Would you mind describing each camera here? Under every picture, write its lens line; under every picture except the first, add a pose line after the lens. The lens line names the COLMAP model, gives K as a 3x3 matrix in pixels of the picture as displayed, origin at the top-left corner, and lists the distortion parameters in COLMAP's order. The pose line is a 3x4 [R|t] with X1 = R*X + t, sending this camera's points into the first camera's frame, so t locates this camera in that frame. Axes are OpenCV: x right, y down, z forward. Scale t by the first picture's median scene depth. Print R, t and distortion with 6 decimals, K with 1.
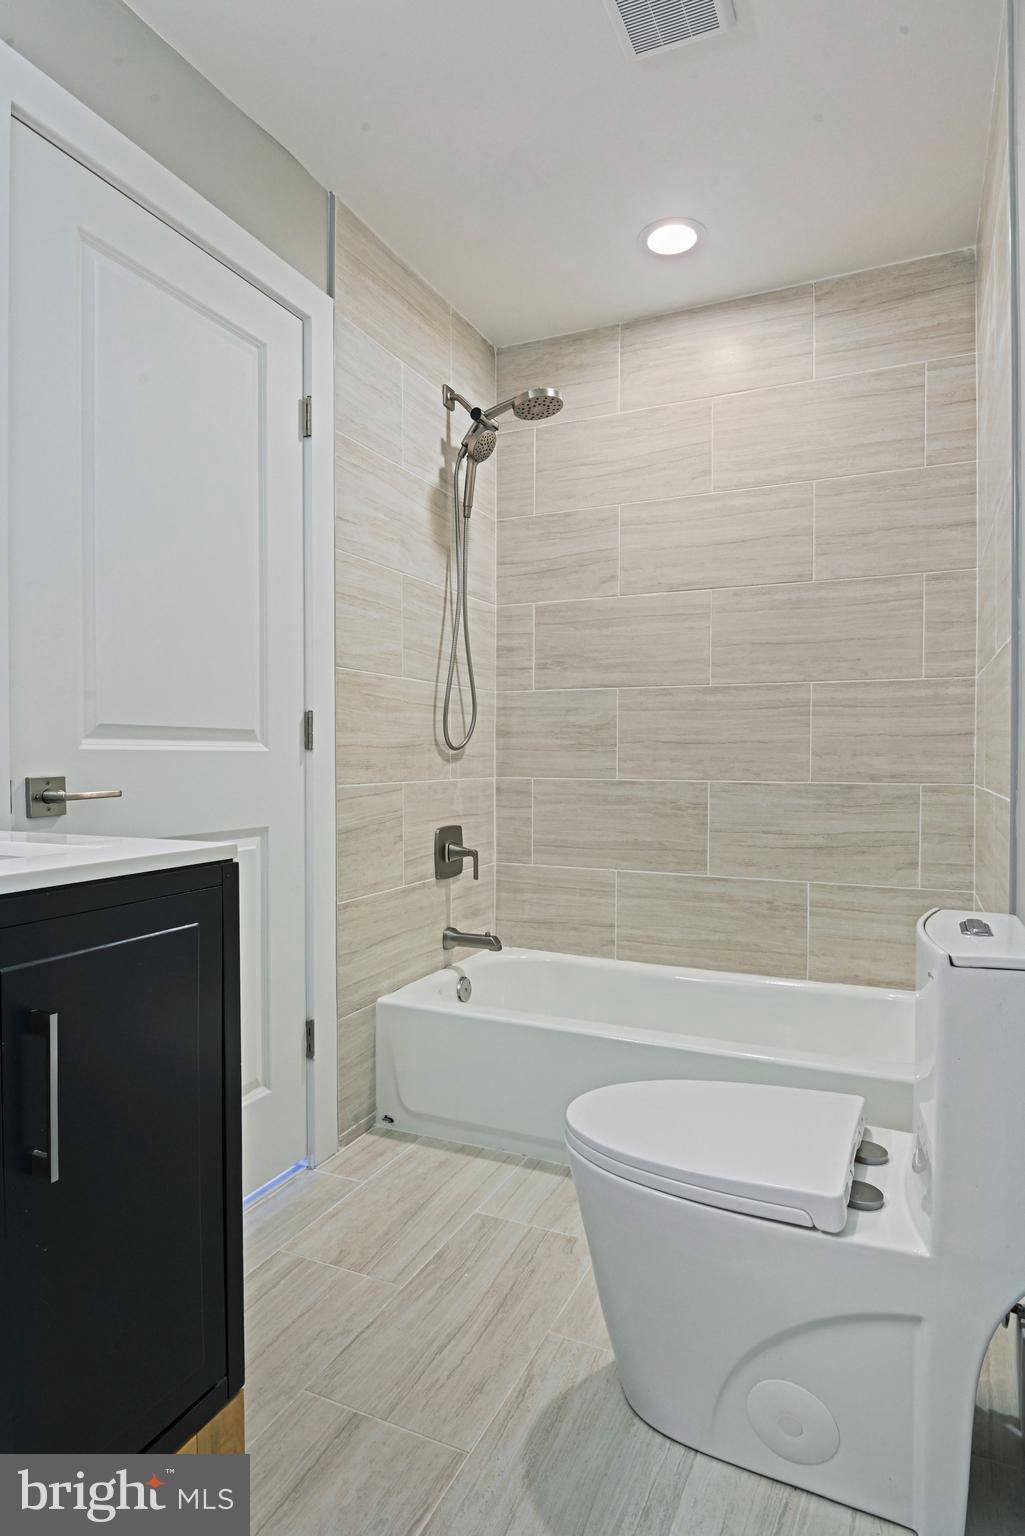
lens RADIAL K [[869.8, 0, 511.4], [0, 869.8, 765.9], [0, 0, 1]] dist [-0.007256, -0.001737]
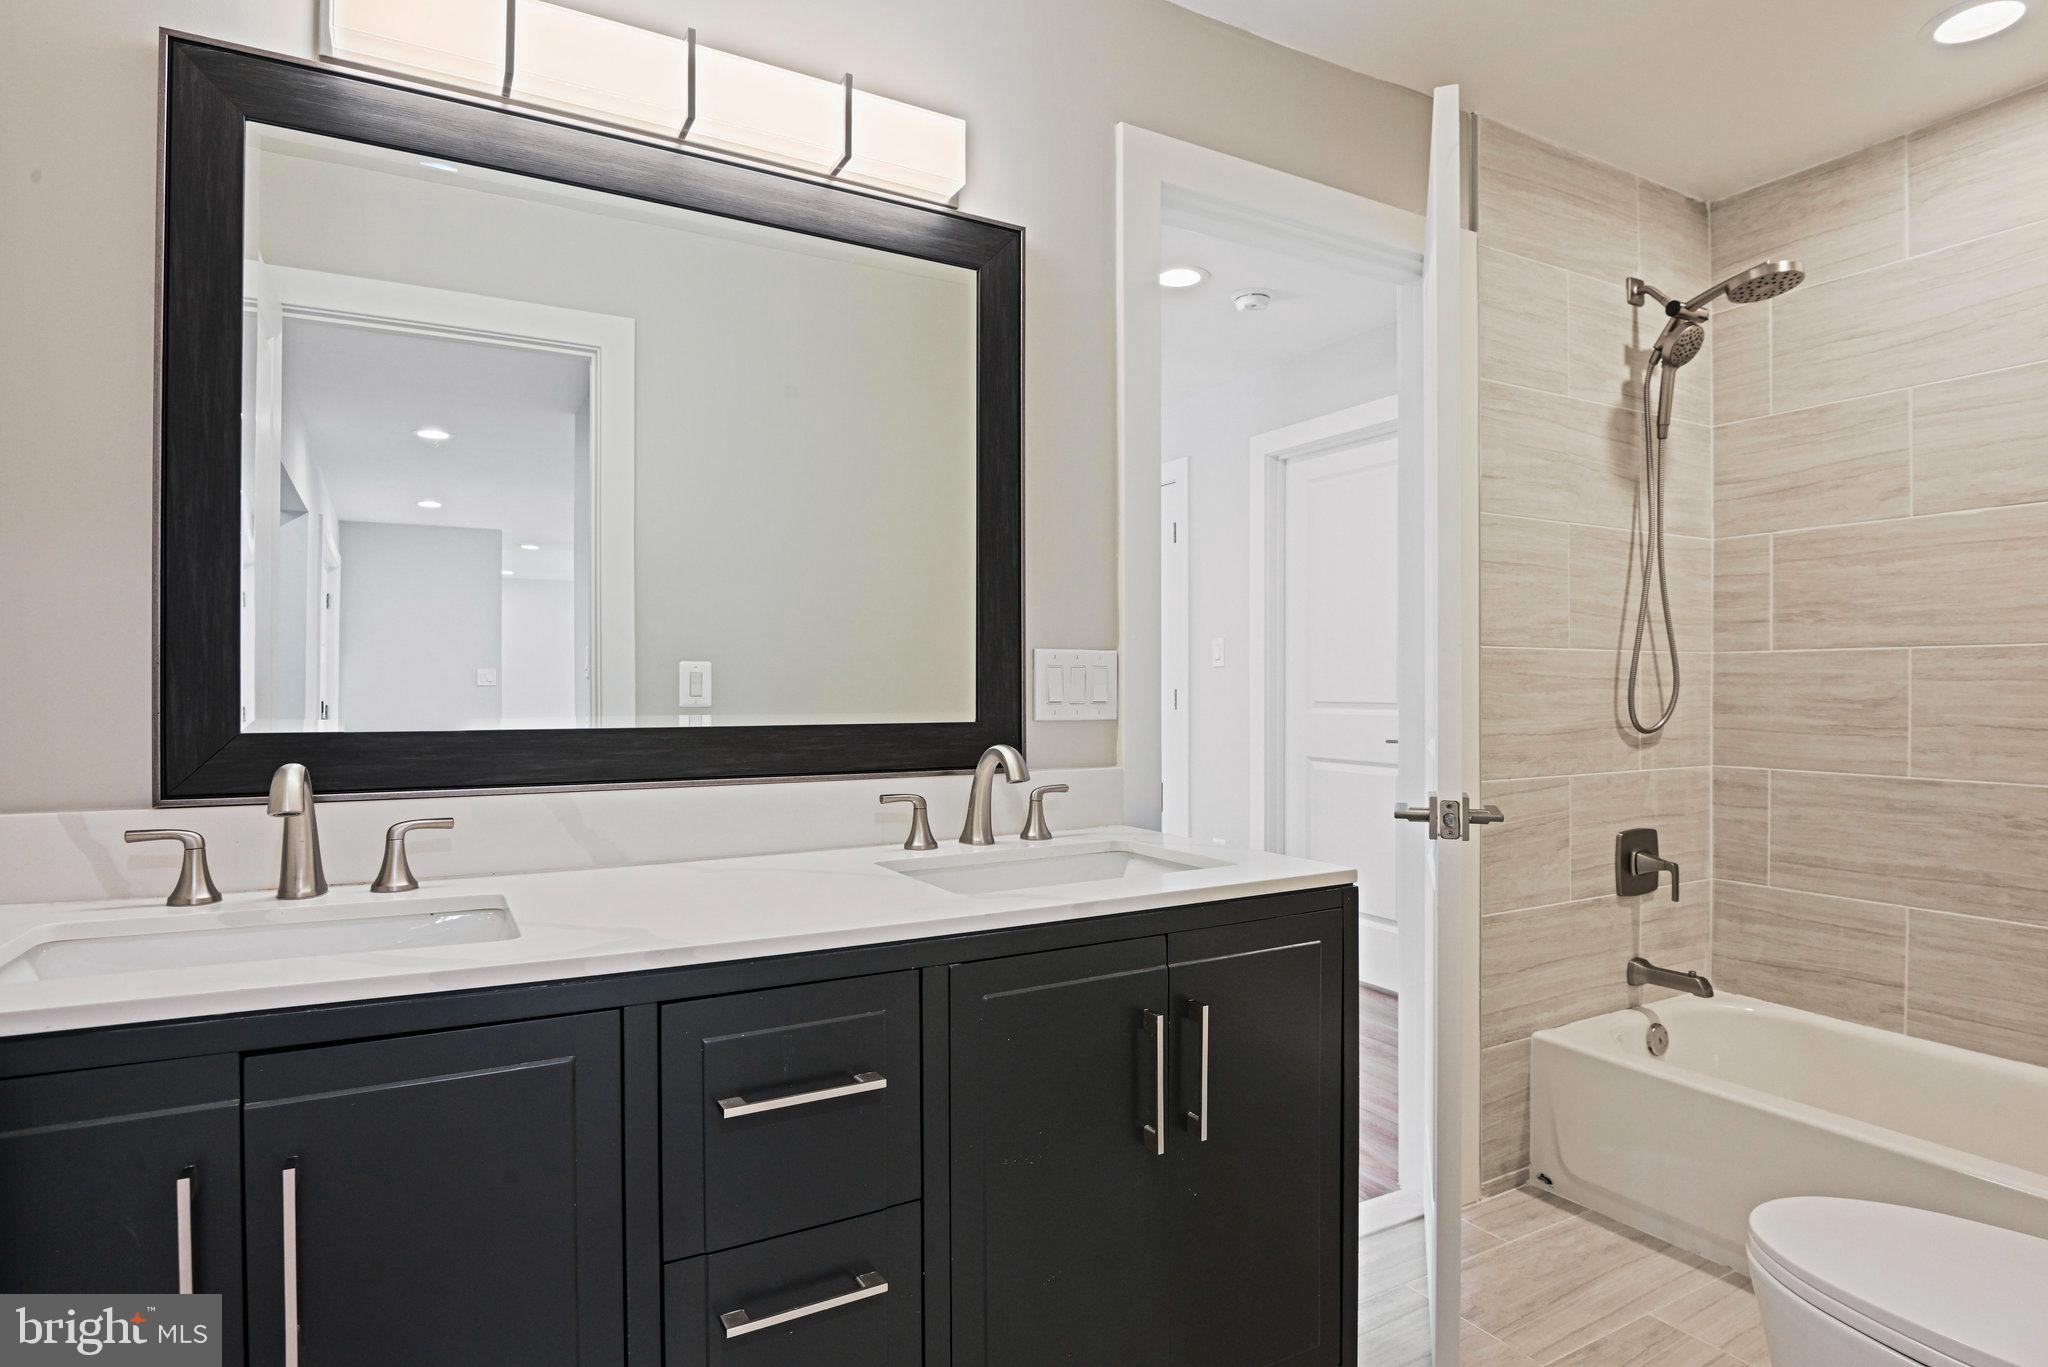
lens RADIAL K [[1099.0, 0, 1021.9], [0, 1099.0, 684.4], [0, 0, 1]] dist [-0.019193, -0.006844]
pose [[0.811289, 0.000713, -0.584645, 0.054781], [-0.008450, 0.999909, -0.010506, -0.047810], [0.584585, 0.013464, 0.811221, -0.133416]]
